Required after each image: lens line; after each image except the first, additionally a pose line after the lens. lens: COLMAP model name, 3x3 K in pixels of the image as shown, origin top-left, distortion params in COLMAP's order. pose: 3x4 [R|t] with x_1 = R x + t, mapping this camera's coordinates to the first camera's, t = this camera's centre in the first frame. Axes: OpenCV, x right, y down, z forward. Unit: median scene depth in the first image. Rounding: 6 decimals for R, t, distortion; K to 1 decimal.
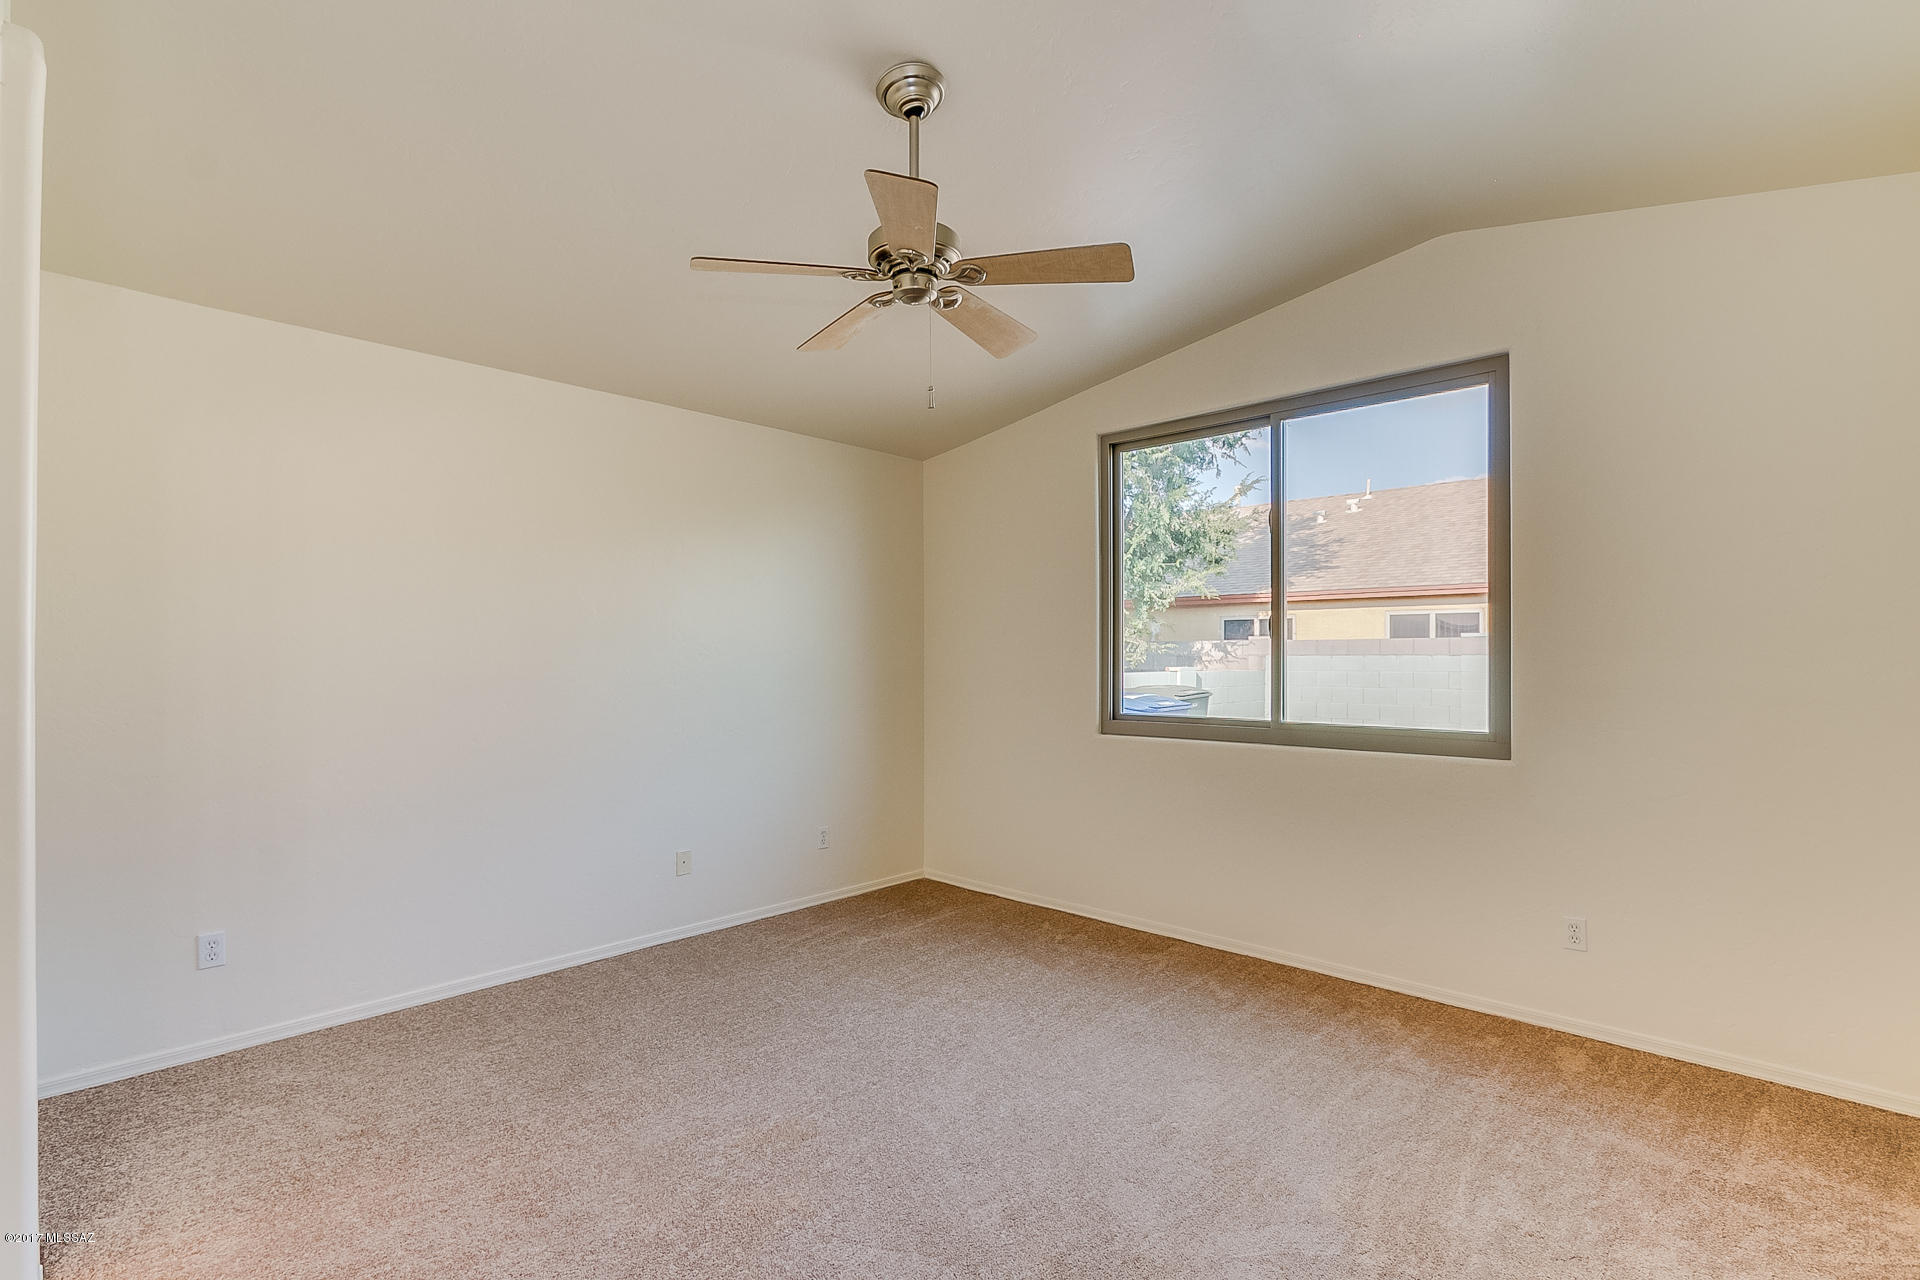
lens RADIAL K [[896.8, 0, 950.7], [0, 896.8, 639.5], [0, 0, 1]] dist [-0.015903, 0.002244]
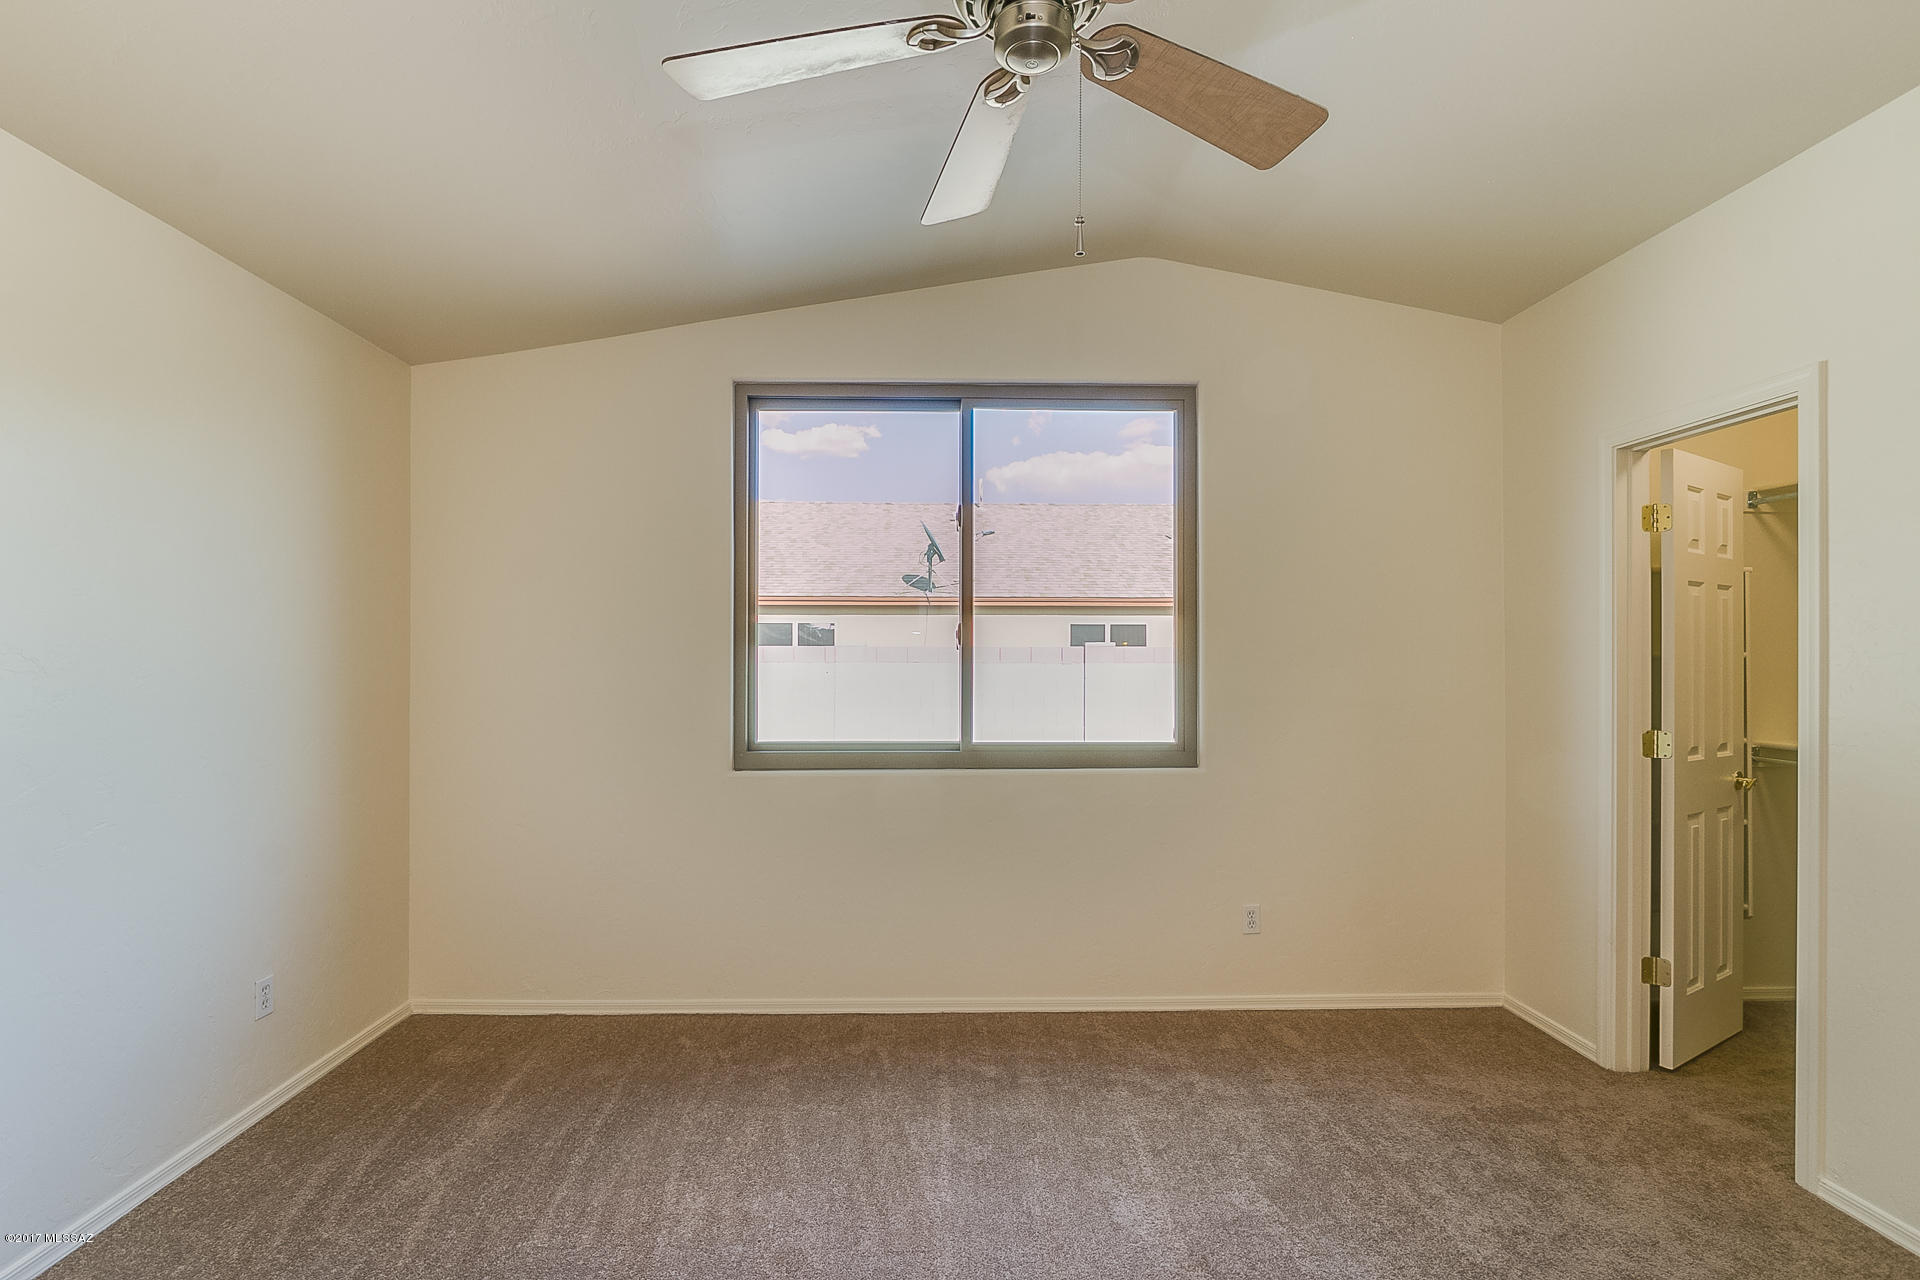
lens RADIAL K [[896.8, 0, 958.4], [0, 896.8, 647.4], [0, 0, 1]] dist [-0.015903, 0.002244]
pose [[0.705972, 0.011827, 0.708141, -0.275885], [-0.014650, 0.999890, -0.002095, -0.001176], [-0.708088, -0.008896, 0.706068, 0.369747]]
